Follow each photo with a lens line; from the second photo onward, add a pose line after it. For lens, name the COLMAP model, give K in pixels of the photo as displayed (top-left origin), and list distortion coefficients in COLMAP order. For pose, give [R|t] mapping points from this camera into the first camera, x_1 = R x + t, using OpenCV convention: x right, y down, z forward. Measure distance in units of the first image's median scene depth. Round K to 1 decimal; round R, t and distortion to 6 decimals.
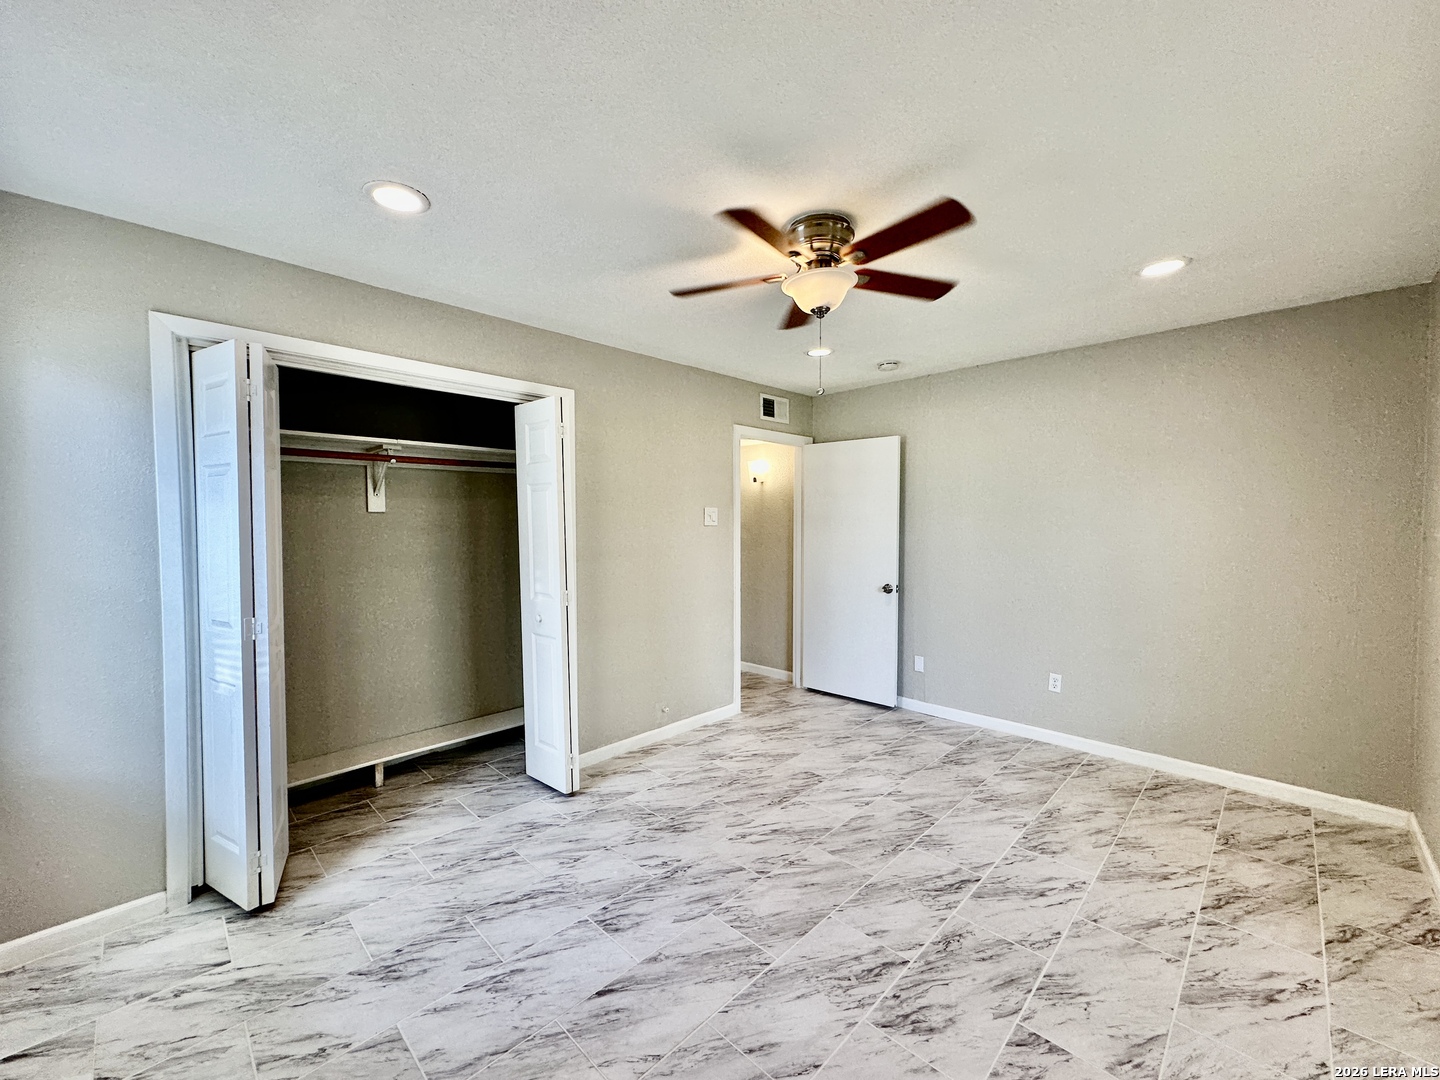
lens RADIAL K [[577.0, 0, 717.6], [0, 577.0, 532.7], [0, 0, 1]] dist [-0.000770, 0.000356]
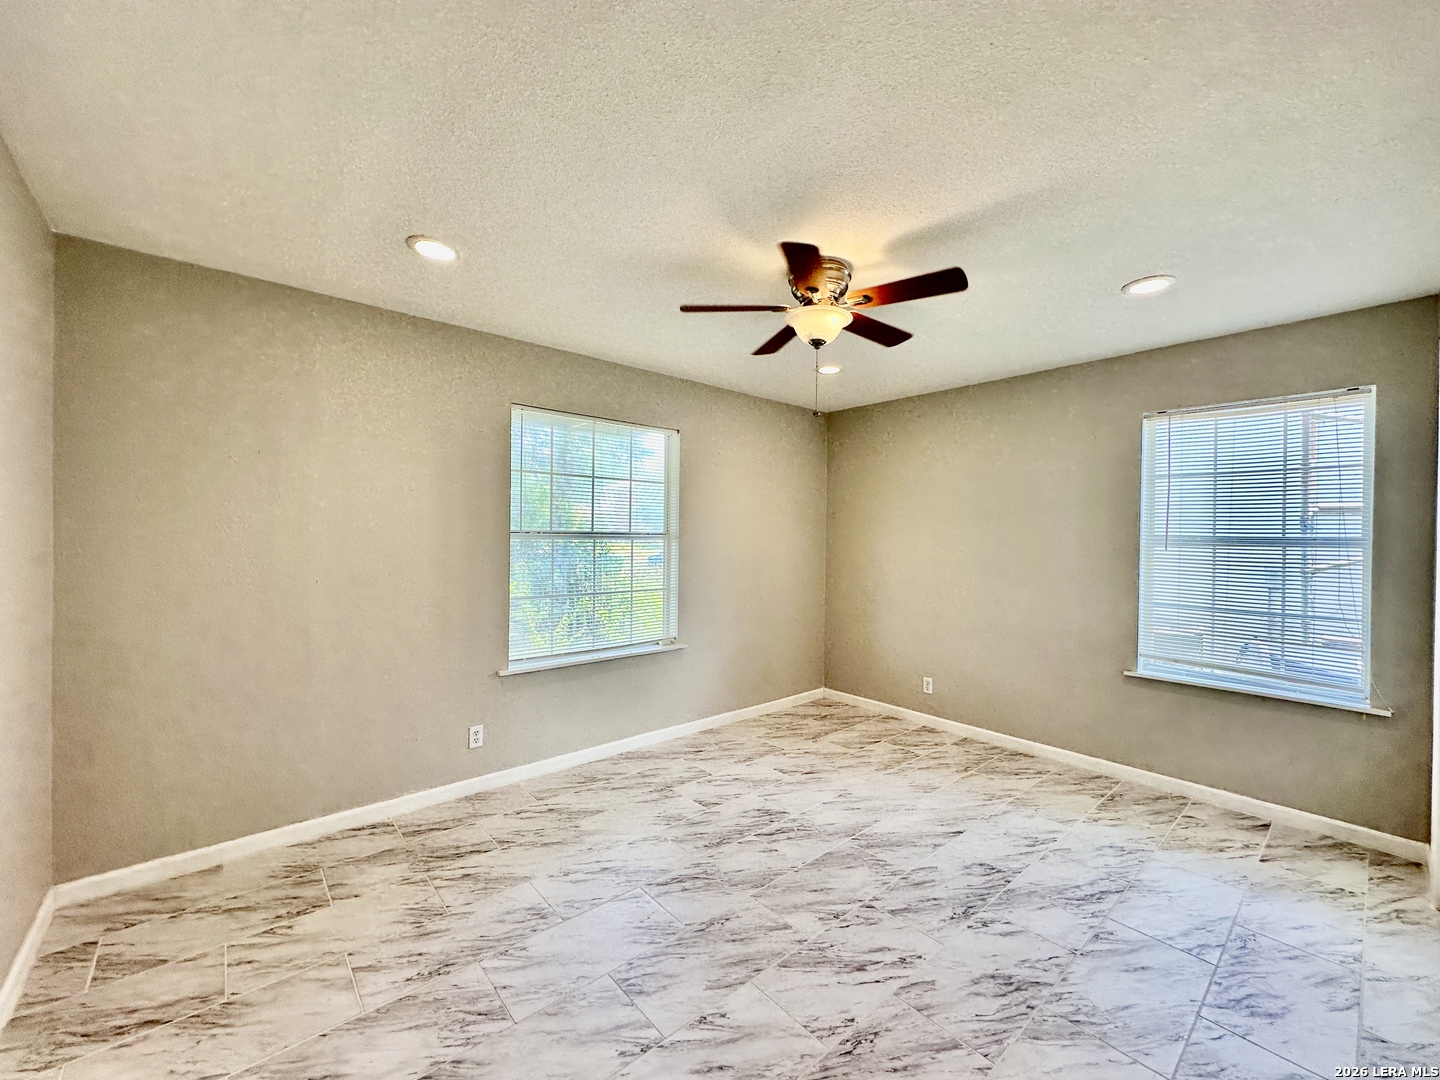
lens RADIAL K [[577.0, 0, 705.9], [0, 577.0, 543.0], [0, 0, 1]] dist [-0.000770, 0.000356]
pose [[-0.995554, -0.007213, 0.093913, 0.250240], [-0.004399, 0.999536, 0.030140, -0.025814], [-0.094087, 0.029593, -0.995124, 1.896023]]
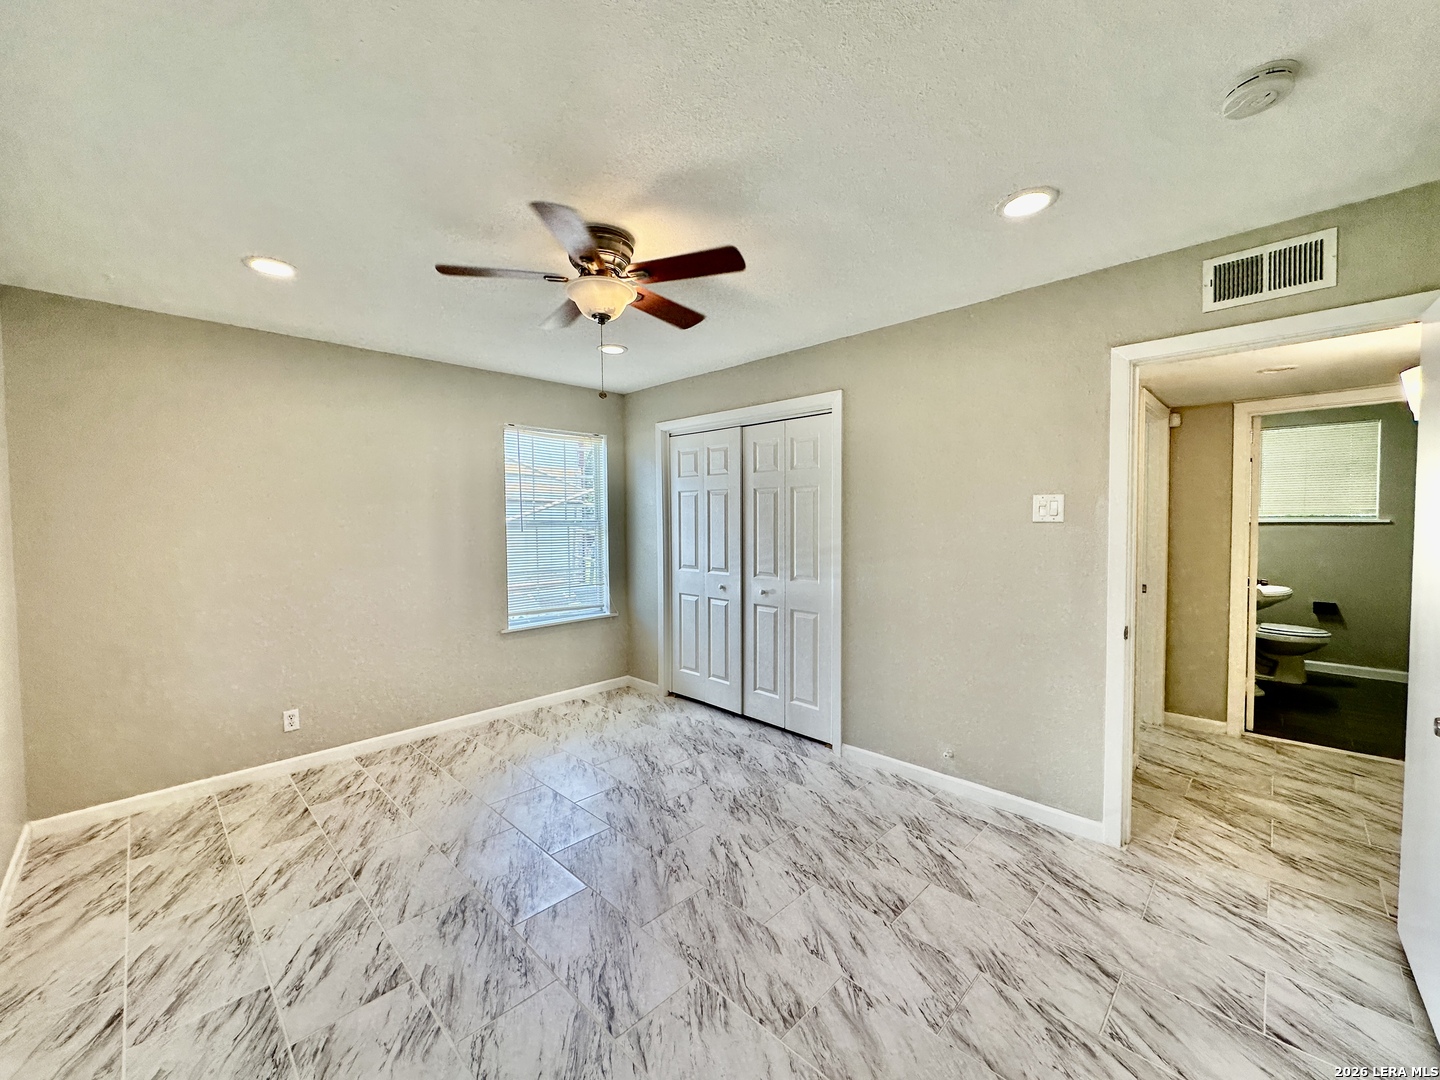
lens RADIAL K [[577.0, 0, 724.6], [0, 577.0, 540.0], [0, 0, 1]] dist [-0.000770, 0.000356]
pose [[0.002626, 0.042219, -0.999105, 1.088225], [-0.009146, 0.999068, 0.042194, -0.029978], [0.999955, 0.009027, 0.003010, 1.086392]]
